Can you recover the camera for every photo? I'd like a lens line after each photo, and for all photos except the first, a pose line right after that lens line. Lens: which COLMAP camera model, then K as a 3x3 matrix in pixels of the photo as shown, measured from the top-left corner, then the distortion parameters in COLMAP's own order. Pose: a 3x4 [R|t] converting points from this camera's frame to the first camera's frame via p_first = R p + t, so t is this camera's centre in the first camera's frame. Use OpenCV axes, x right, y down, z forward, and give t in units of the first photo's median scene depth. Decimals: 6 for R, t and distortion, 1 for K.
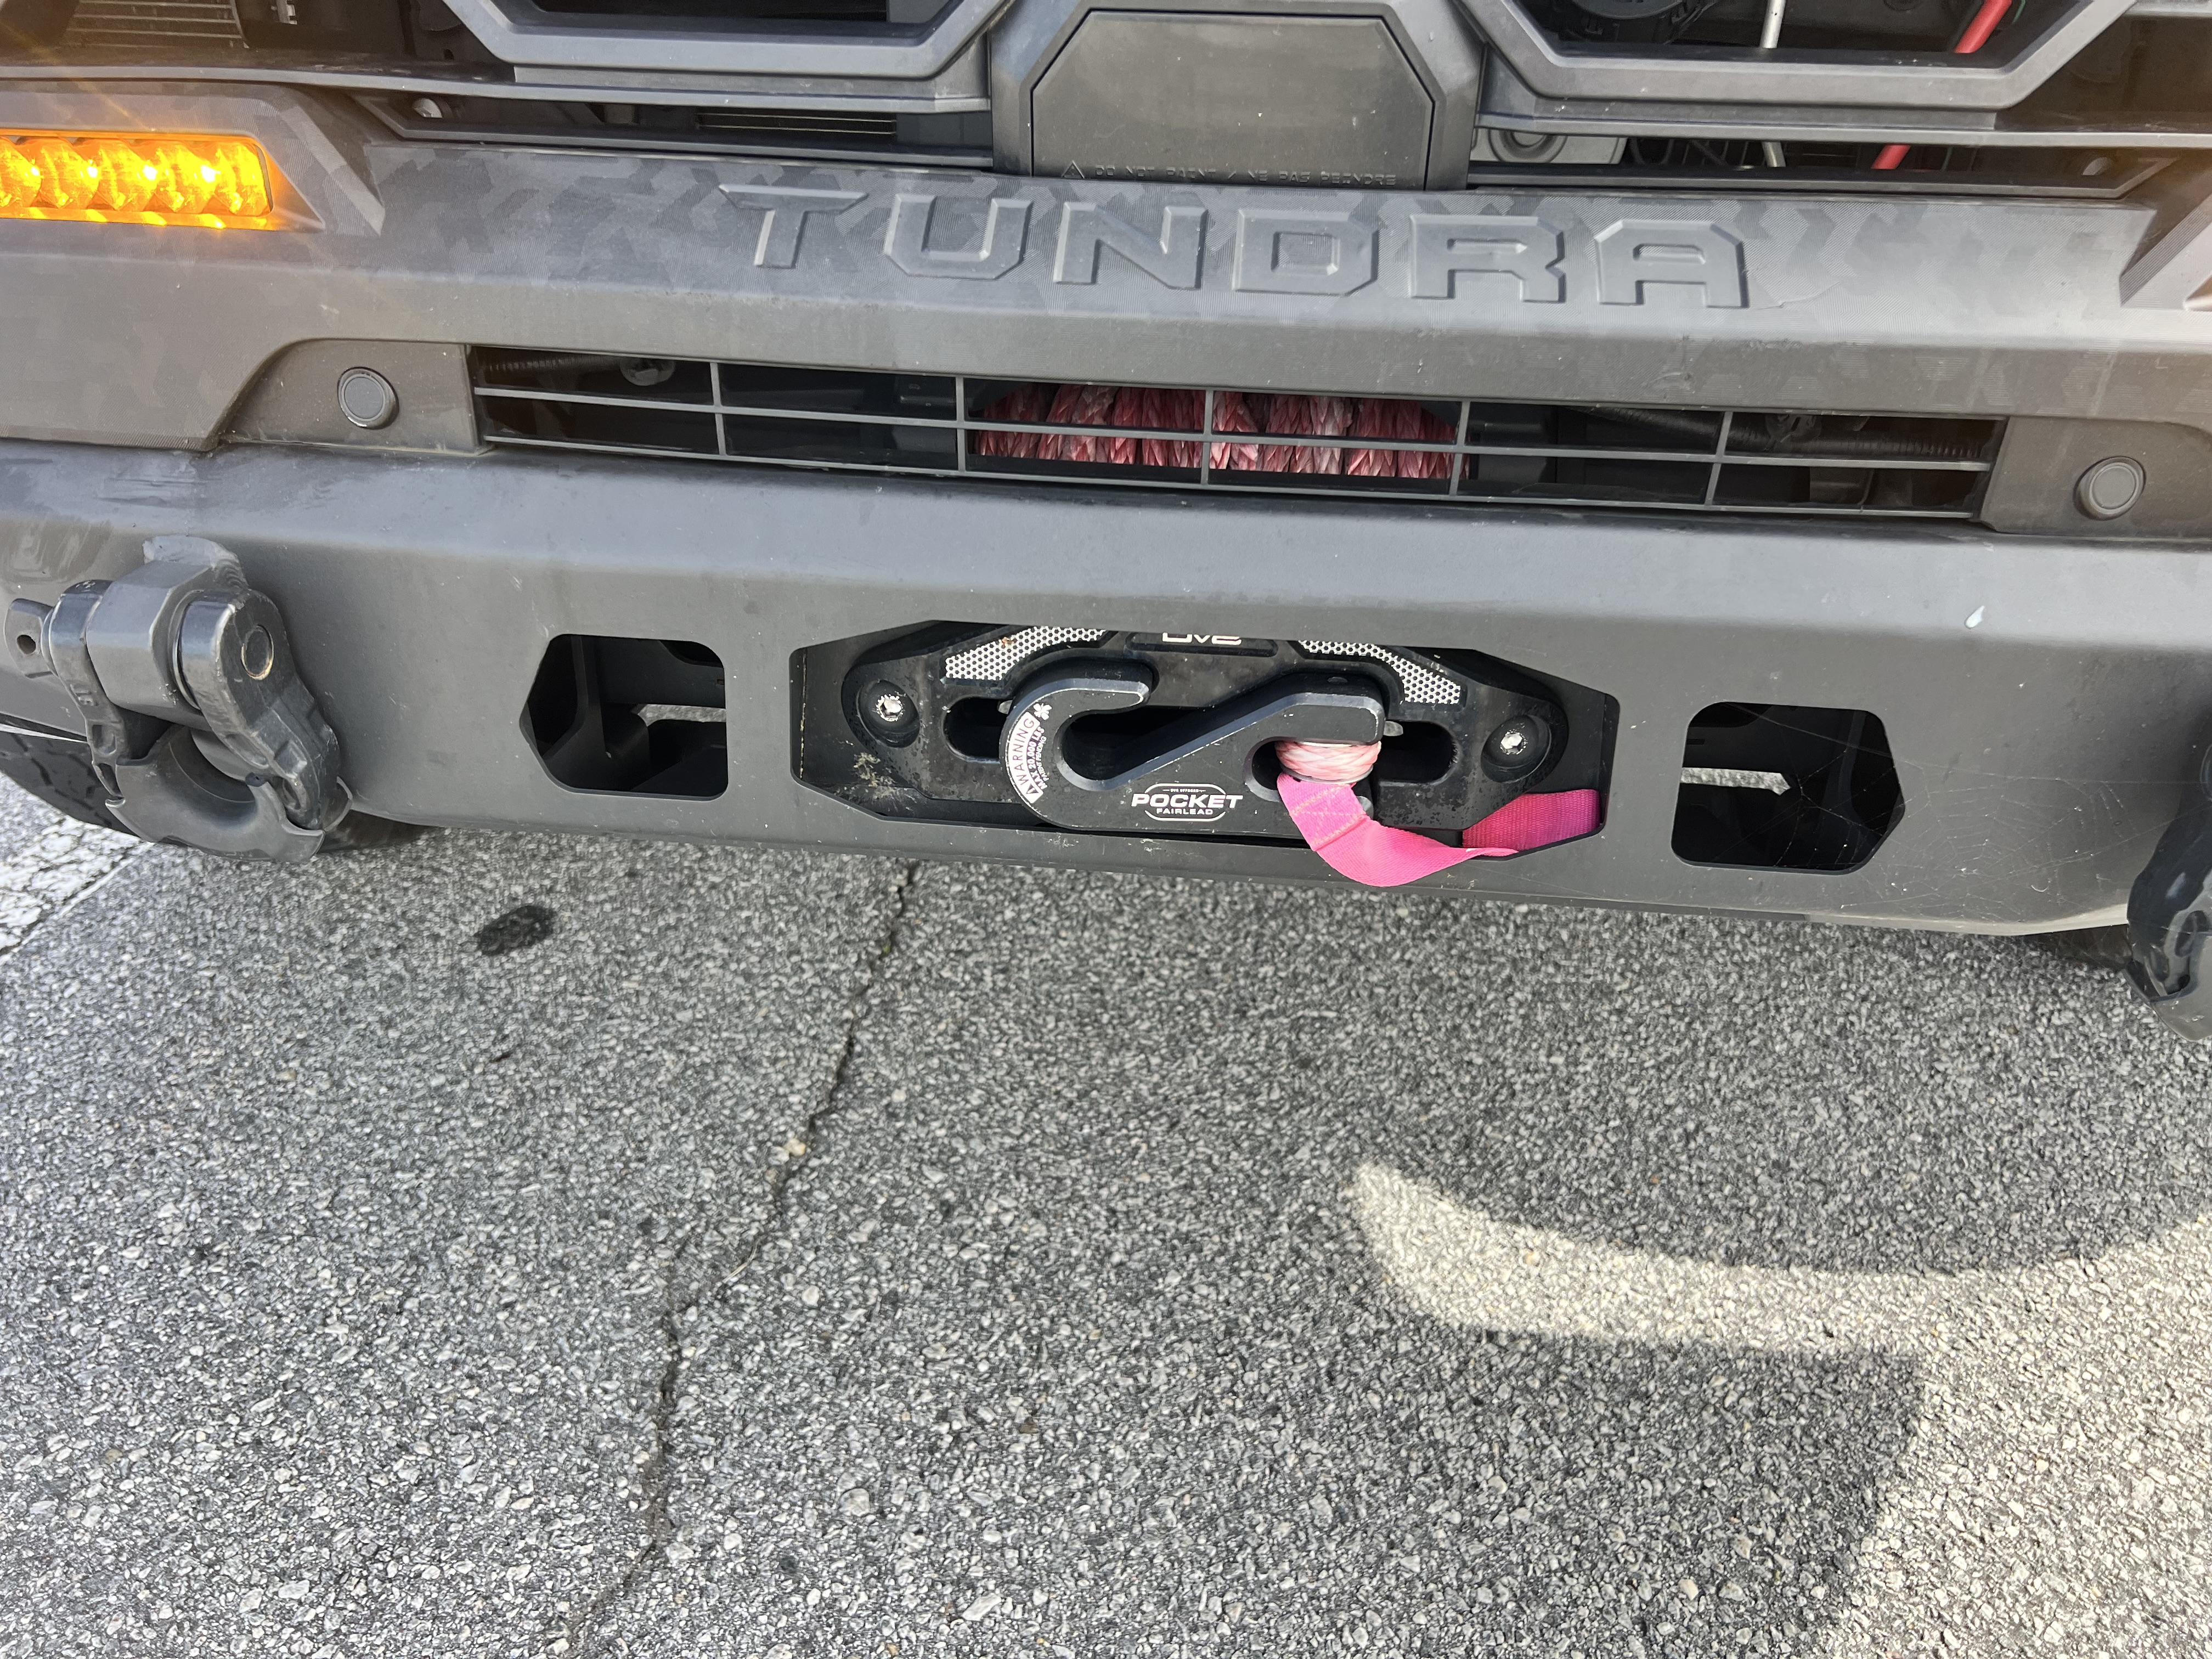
lens RADIAL K [[1804.4, 0, 1106.0], [0, 1804.4, 829.5], [0, 0, 1]] dist [0.108189, -0.078782]
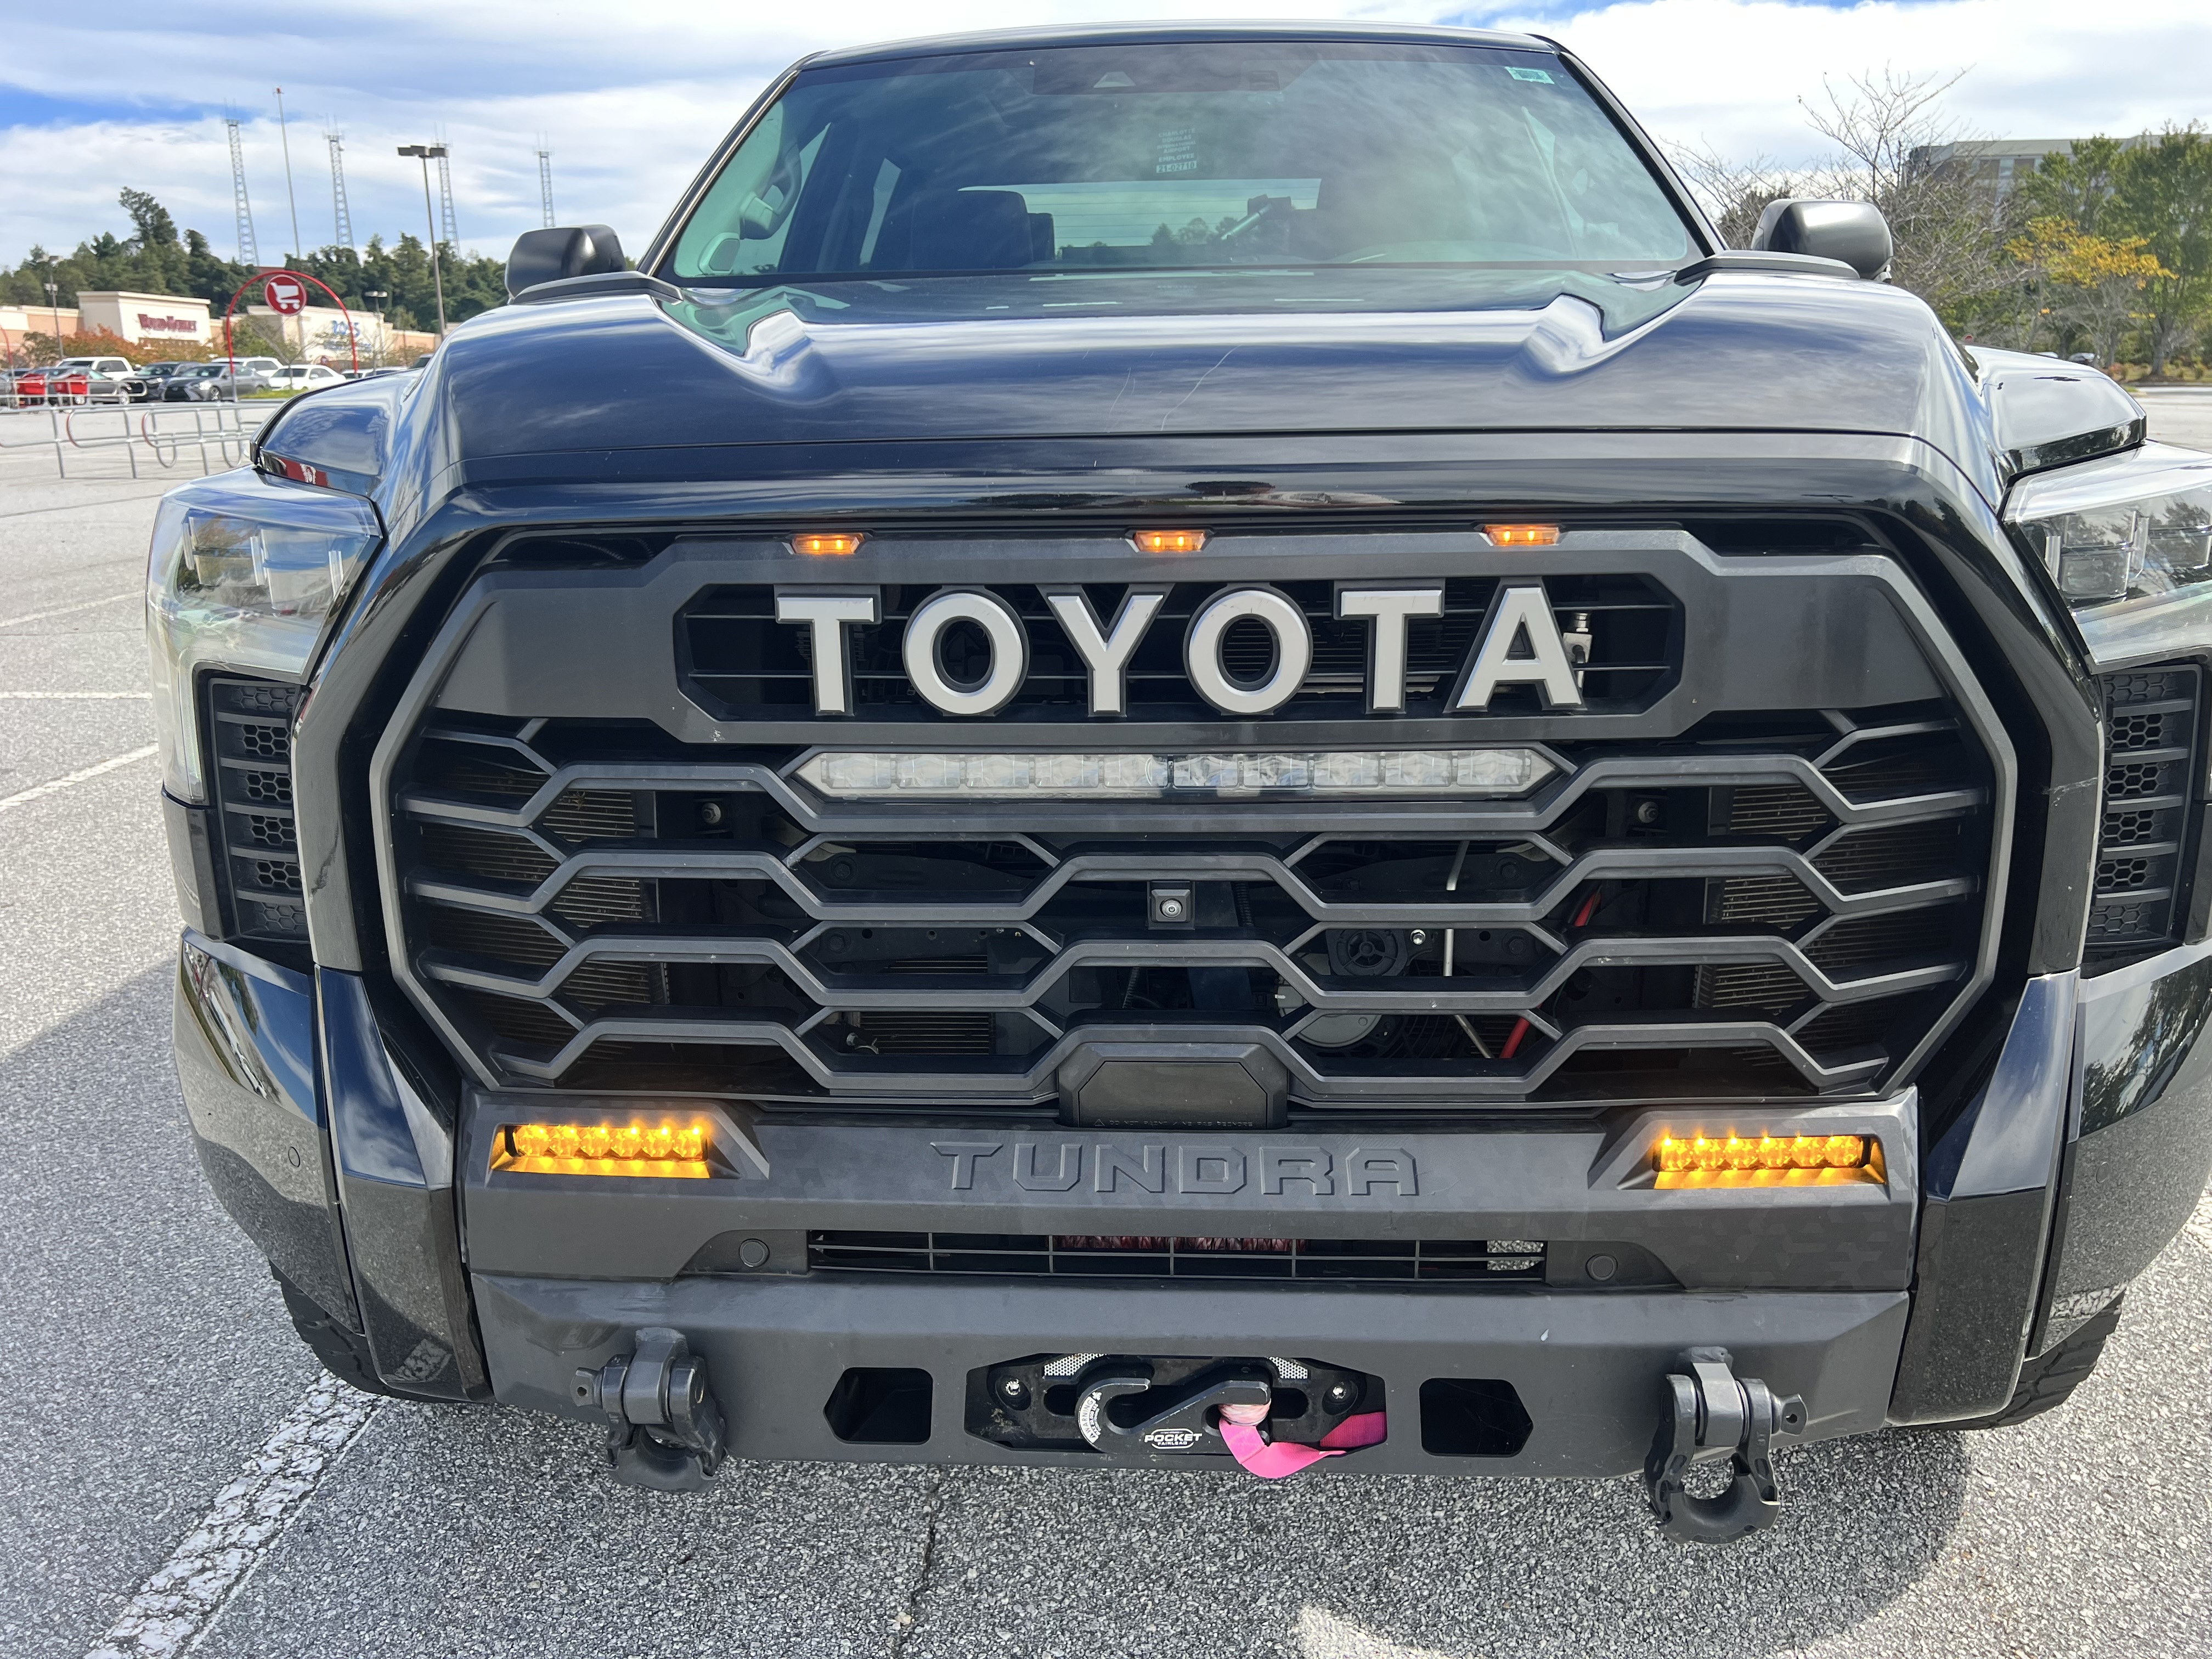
lens RADIAL K [[1804.4, 0, 1106.0], [0, 1804.4, 829.5], [0, 0, 1]] dist [0.108189, -0.078782]
pose [[0.998393, -0.047933, 0.030233, -0.028254], [0.052937, 0.979260, -0.195571, -0.142275], [-0.020231, 0.196857, 0.980223, -0.541099]]
